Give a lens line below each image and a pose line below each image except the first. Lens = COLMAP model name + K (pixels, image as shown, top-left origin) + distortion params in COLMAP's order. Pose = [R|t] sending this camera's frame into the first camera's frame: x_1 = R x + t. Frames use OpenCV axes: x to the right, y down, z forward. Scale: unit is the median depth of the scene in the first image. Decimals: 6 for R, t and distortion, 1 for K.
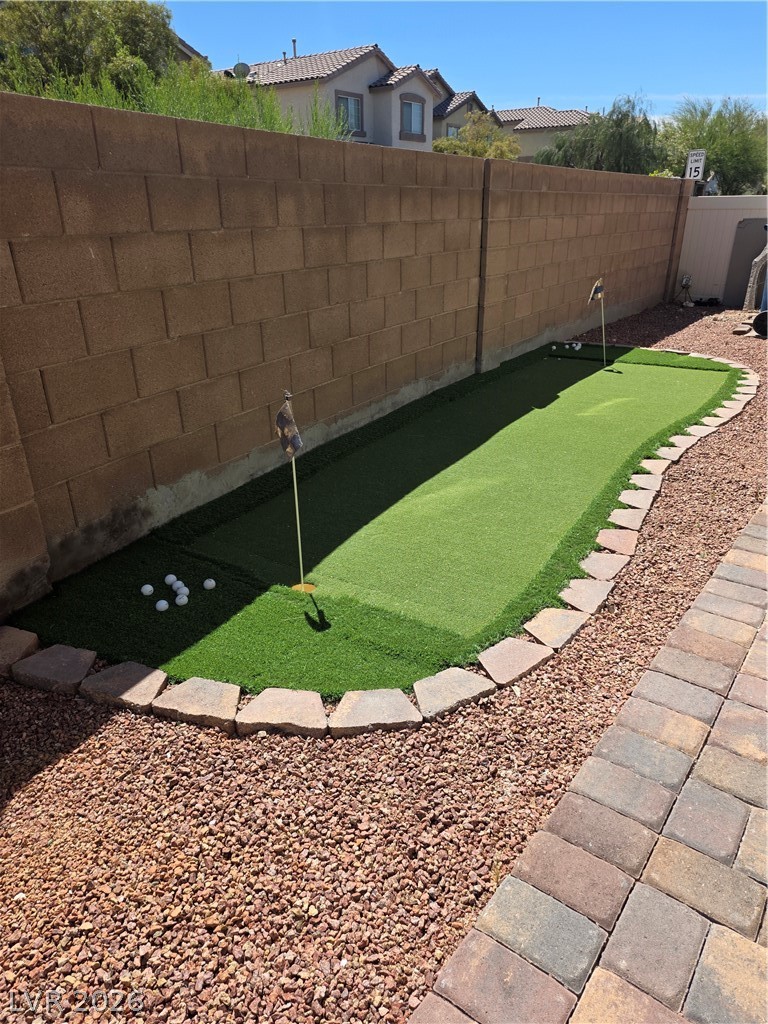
lens RADIAL K [[682.3, 0, 385.7], [0, 682.3, 518.7], [0, 0, 1]] dist [0.033940, -0.004129]
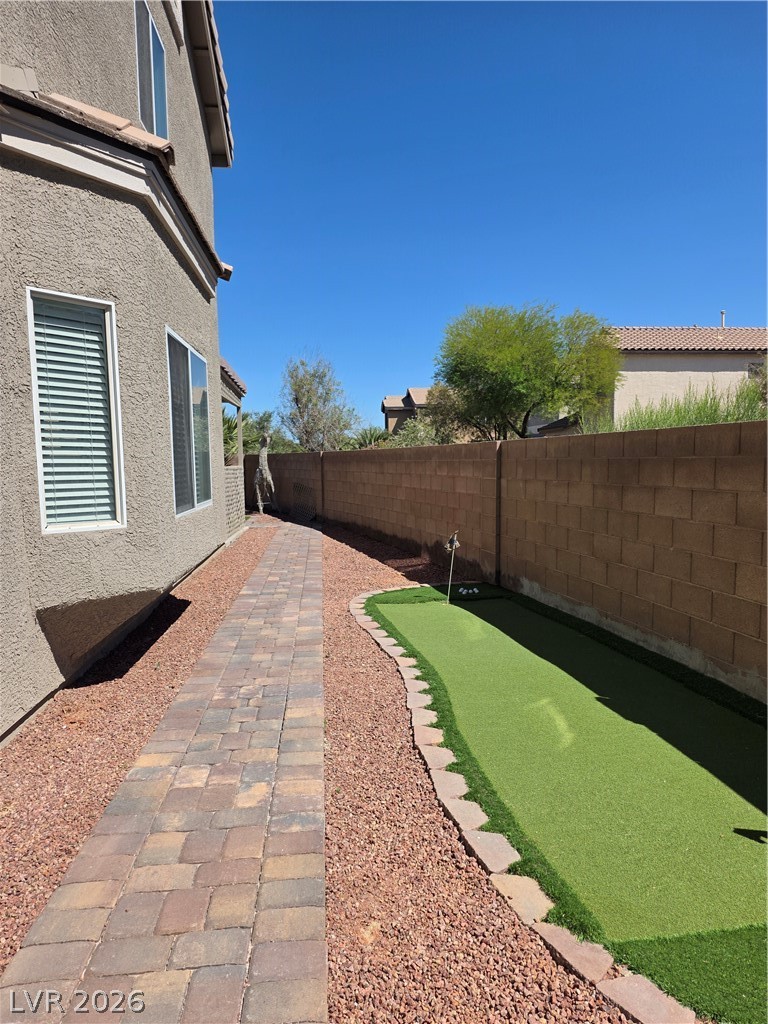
lens RADIAL K [[682.3, 0, 385.7], [0, 682.3, 518.7], [0, 0, 1]] dist [0.033940, -0.004129]
pose [[-0.736873, 0.083264, -0.670884, 1.102336], [-0.253314, 0.886076, 0.388202, -0.706428], [0.626778, 0.456000, -0.631834, 1.449501]]
